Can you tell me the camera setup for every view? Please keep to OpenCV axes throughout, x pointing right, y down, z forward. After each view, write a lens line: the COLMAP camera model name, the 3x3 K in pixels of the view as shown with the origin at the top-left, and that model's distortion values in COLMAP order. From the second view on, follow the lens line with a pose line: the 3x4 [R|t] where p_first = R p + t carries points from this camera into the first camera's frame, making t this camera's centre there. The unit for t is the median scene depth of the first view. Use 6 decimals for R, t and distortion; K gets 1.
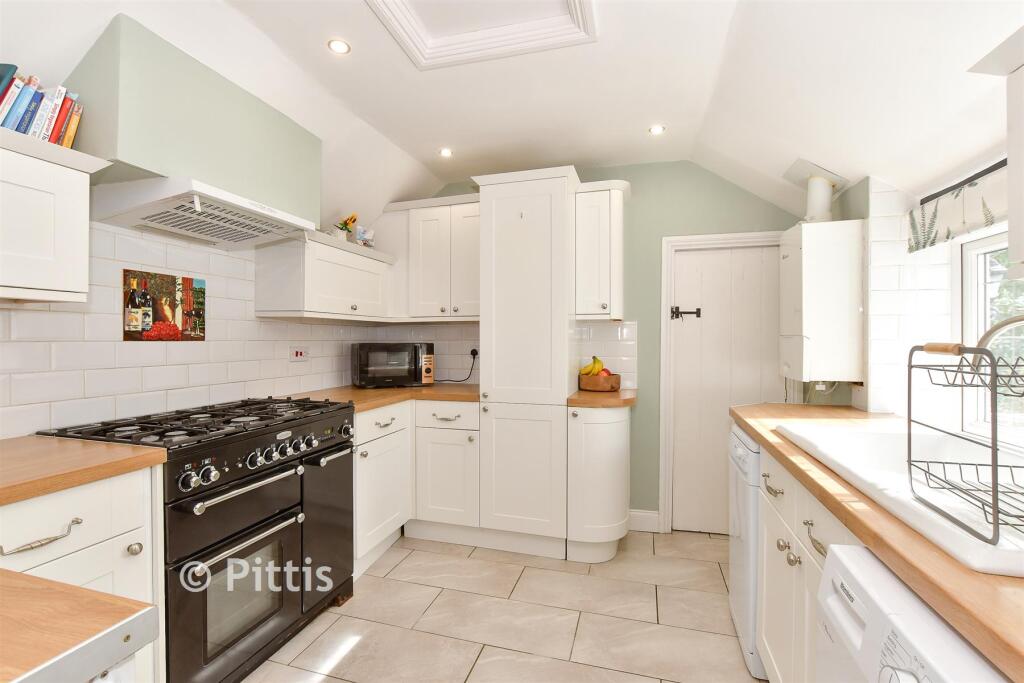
lens RADIAL K [[467.9, 0, 509.3], [0, 467.9, 340.5], [0, 0, 1]] dist [-0.000202, -0.000126]
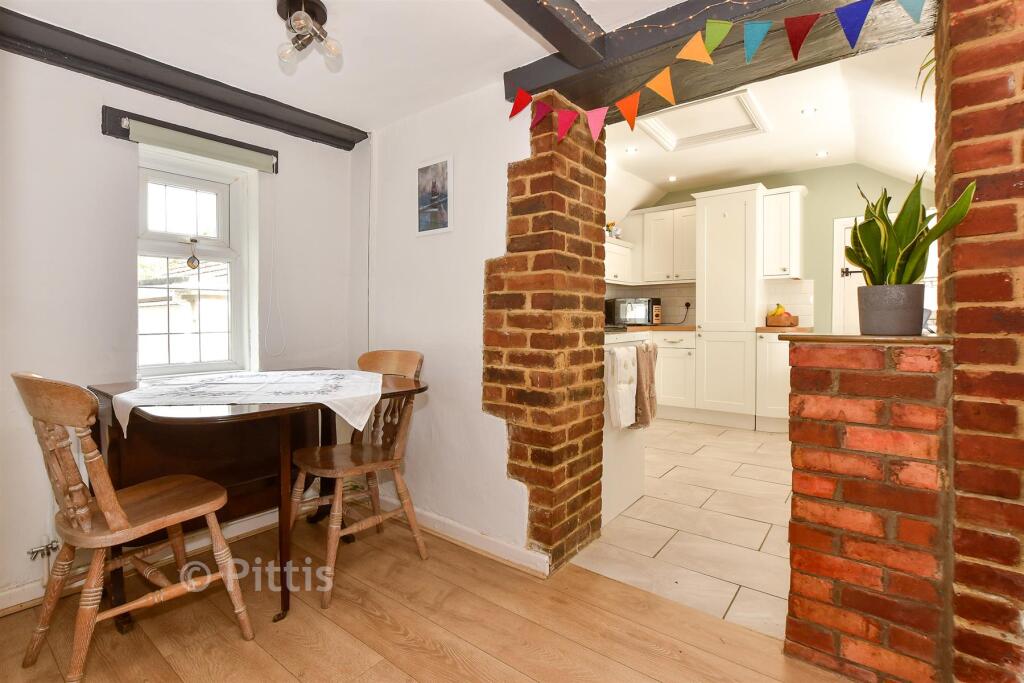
lens RADIAL K [[467.9, 0, 497.9], [0, 467.9, 320.7], [0, 0, 1]] dist [-0.000202, -0.000126]
pose [[0.919441, 0.002754, -0.393217, -0.052708], [-0.000577, 0.999984, 0.005656, 0.081330], [0.393227, -0.004974, 0.919428, -0.724625]]
